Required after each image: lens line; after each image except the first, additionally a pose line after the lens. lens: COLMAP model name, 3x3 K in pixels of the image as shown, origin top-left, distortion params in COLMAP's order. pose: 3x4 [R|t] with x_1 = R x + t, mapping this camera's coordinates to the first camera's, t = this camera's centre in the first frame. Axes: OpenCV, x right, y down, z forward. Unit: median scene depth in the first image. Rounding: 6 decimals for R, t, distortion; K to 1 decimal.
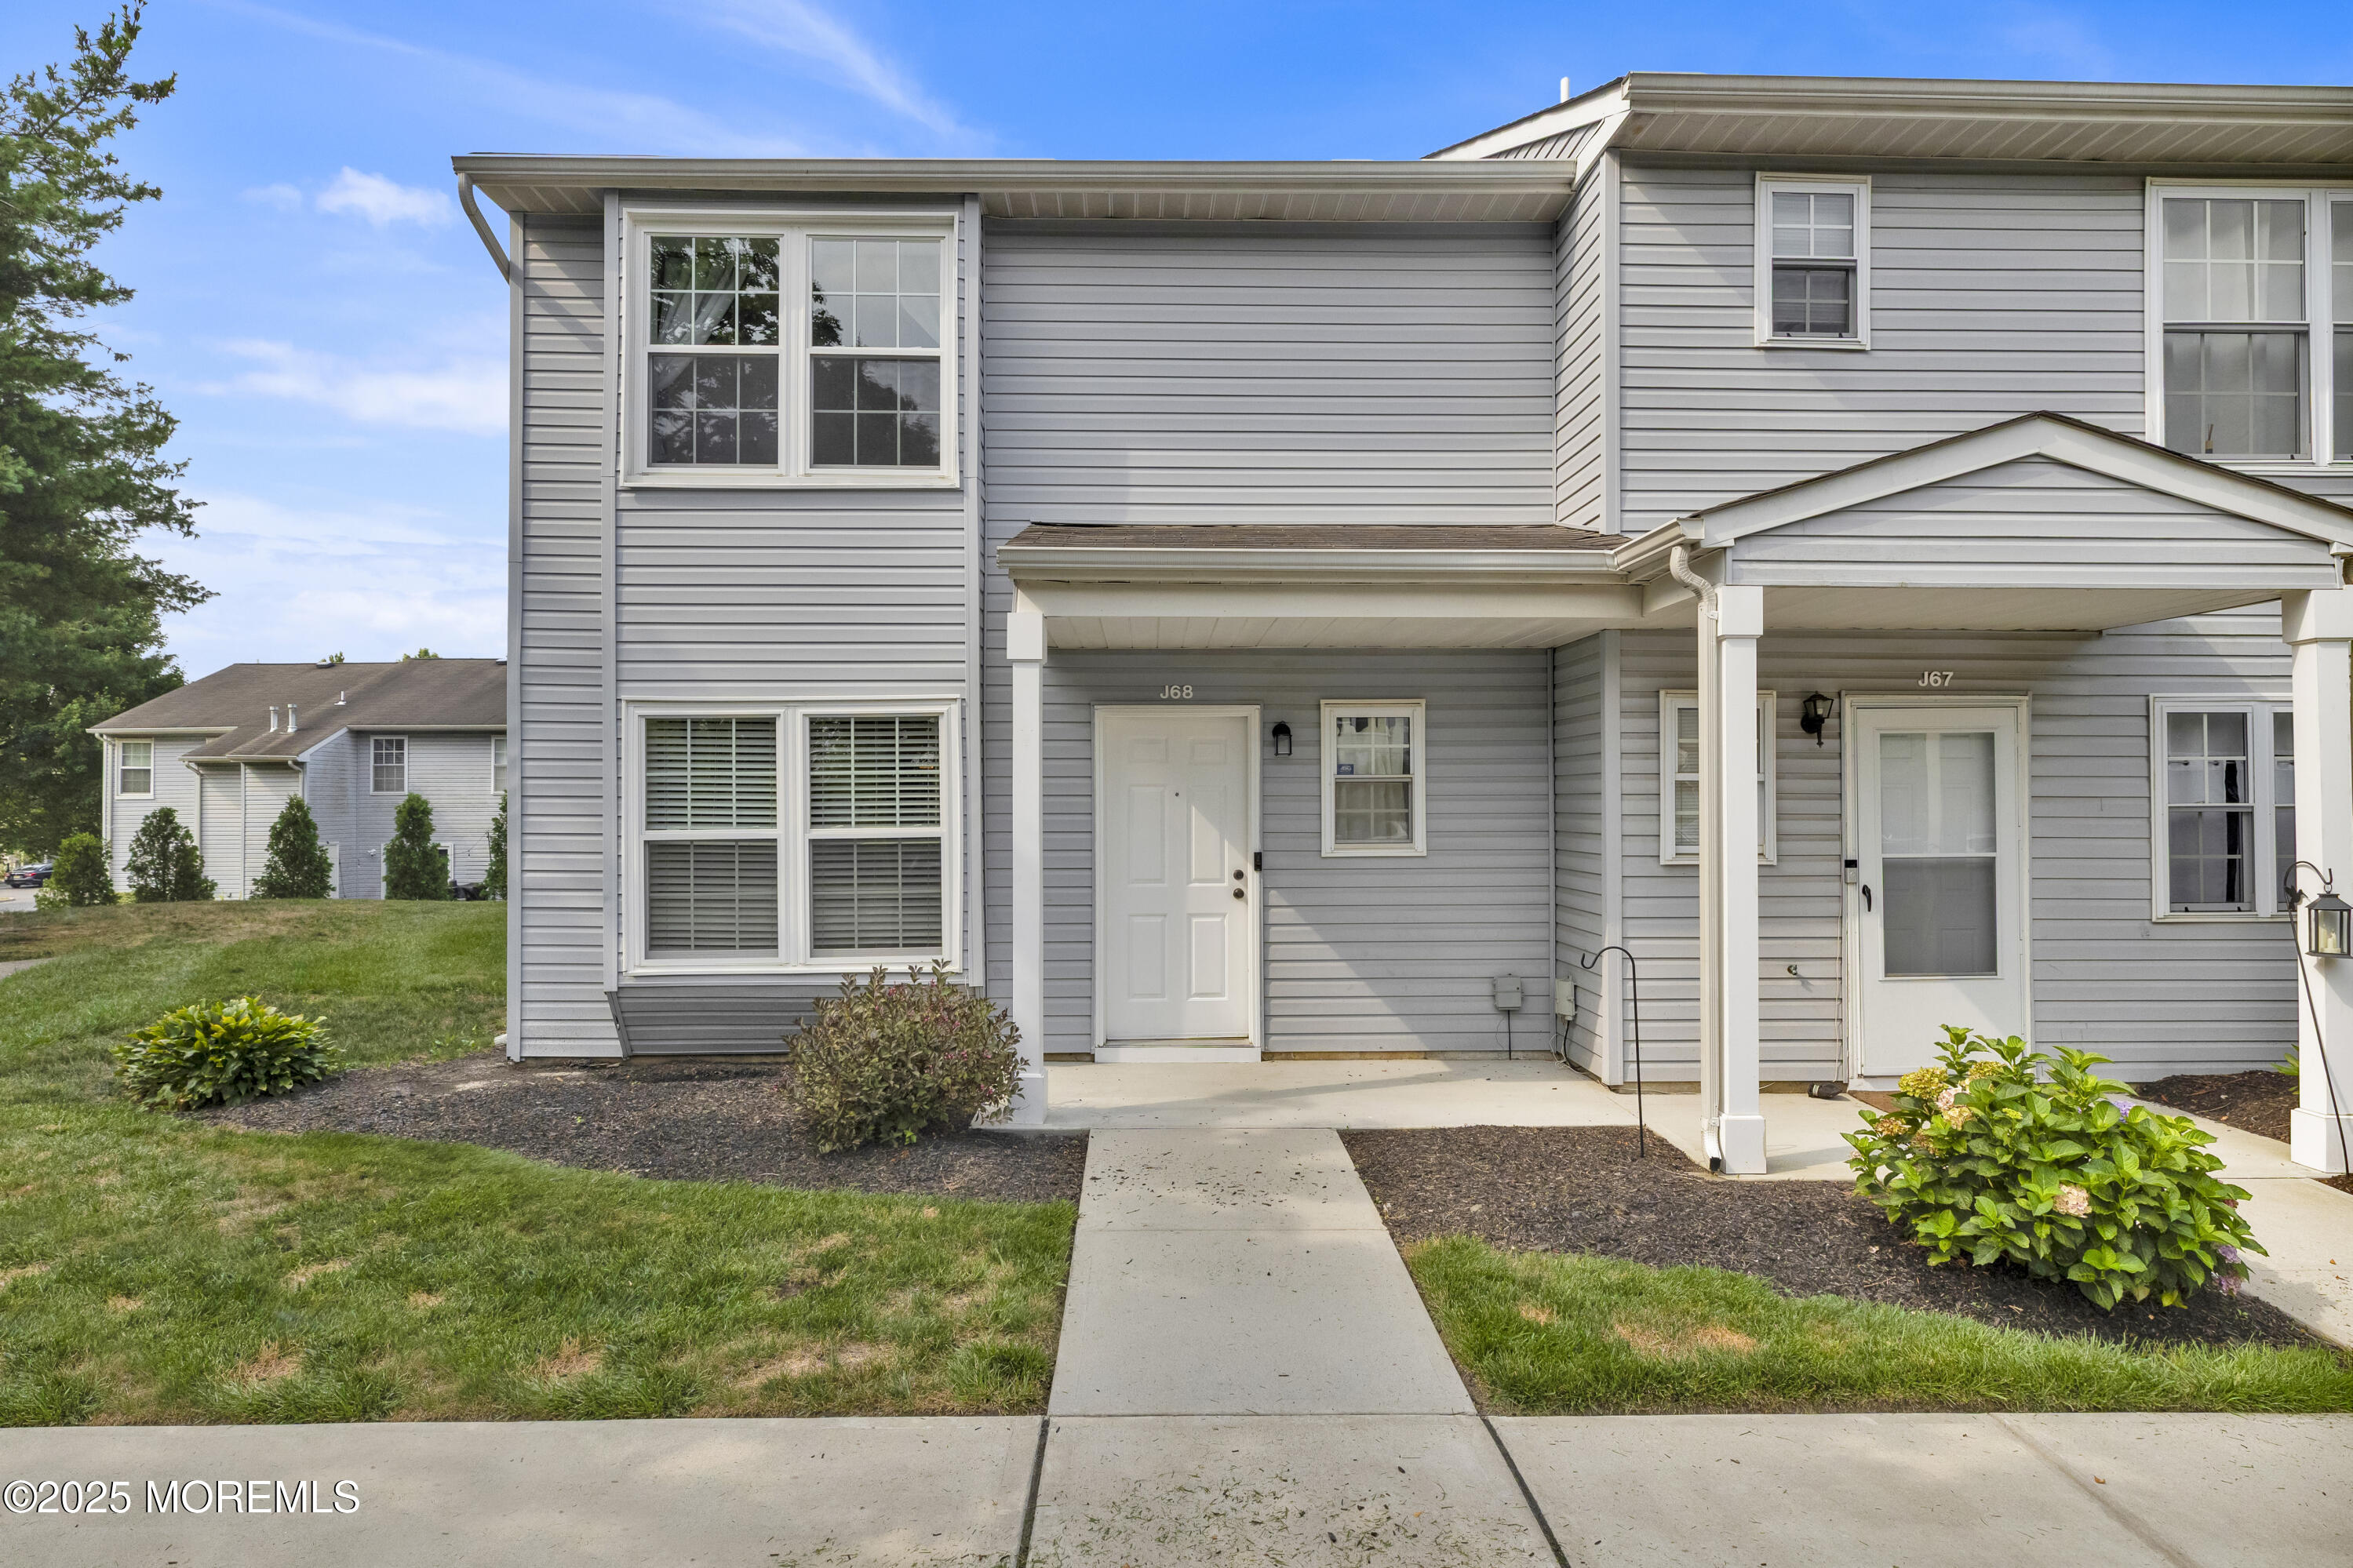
lens RADIAL K [[1309.7, 0, 1175.8], [0, 1309.7, 788.9], [0, 0, 1]] dist [-0.001986, -0.000505]
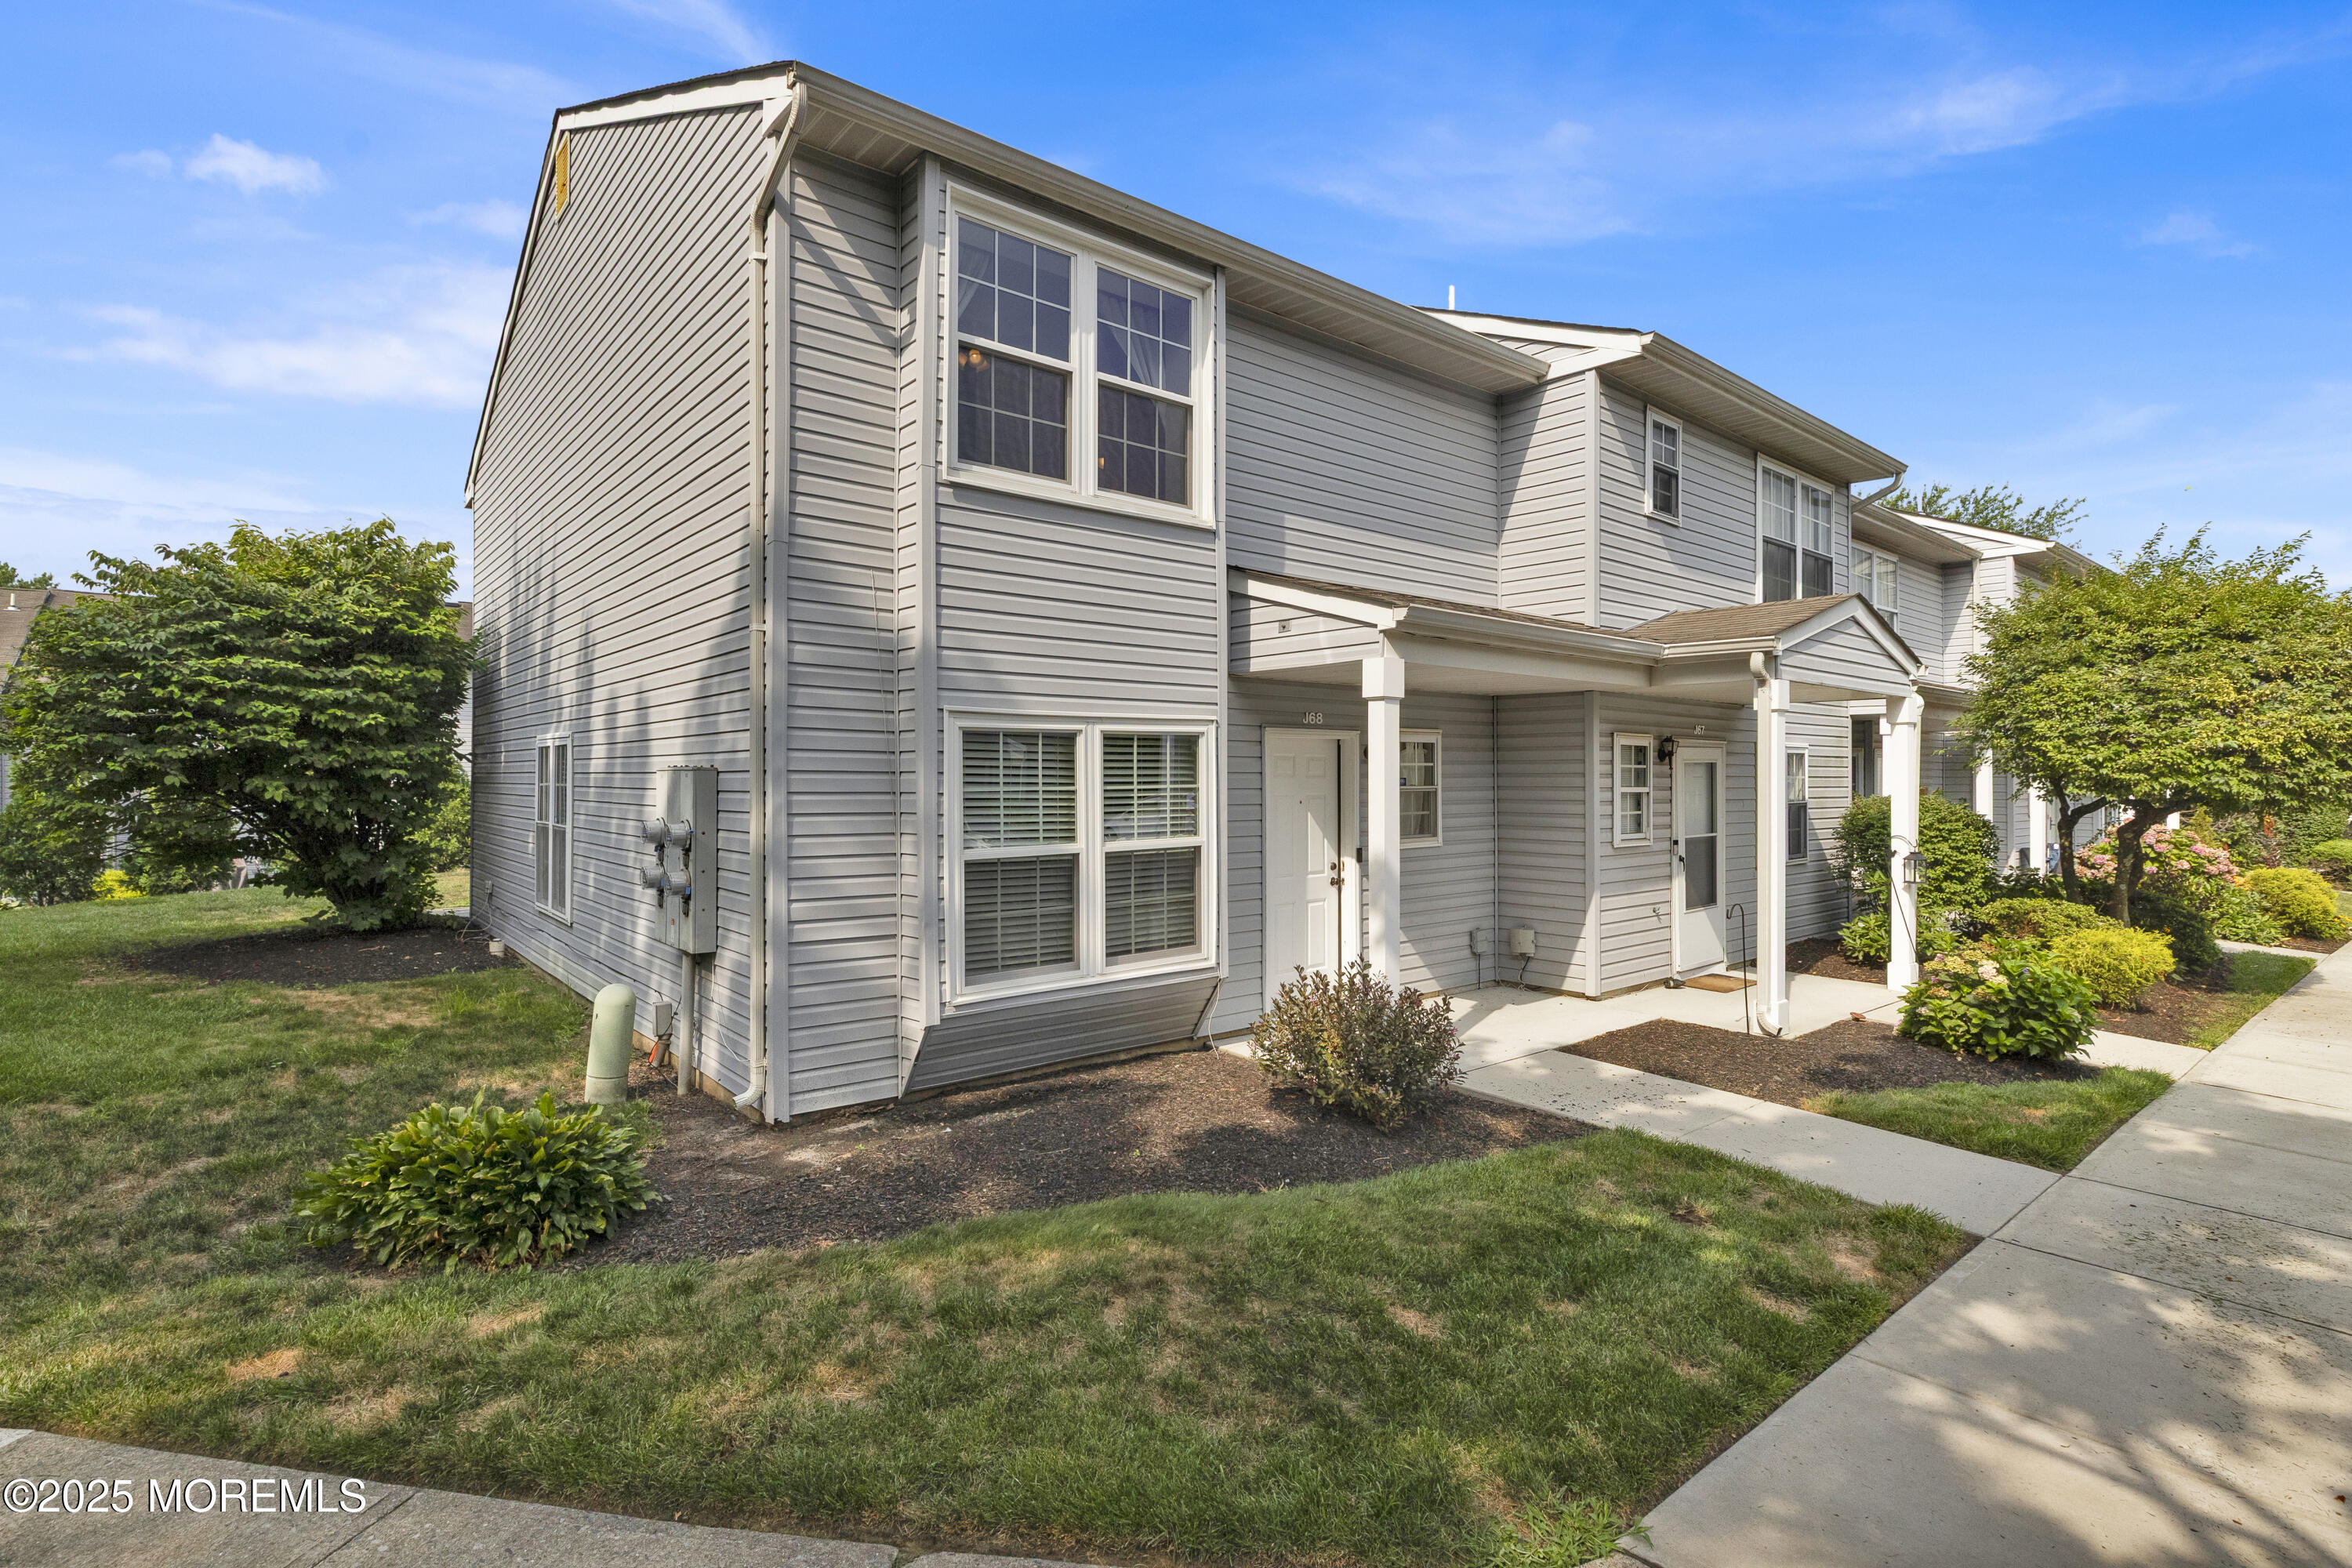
lens RADIAL K [[1121.6, 0, 1175.3], [0, 1121.6, 779.9], [0, 0, 1]] dist [-0.021973, -0.000215]
pose [[0.788756, 0.000730, 0.614706, -0.776984], [-0.008906, 0.999908, 0.010241, -0.027930], [-0.614642, -0.013552, 0.788690, 0.270950]]
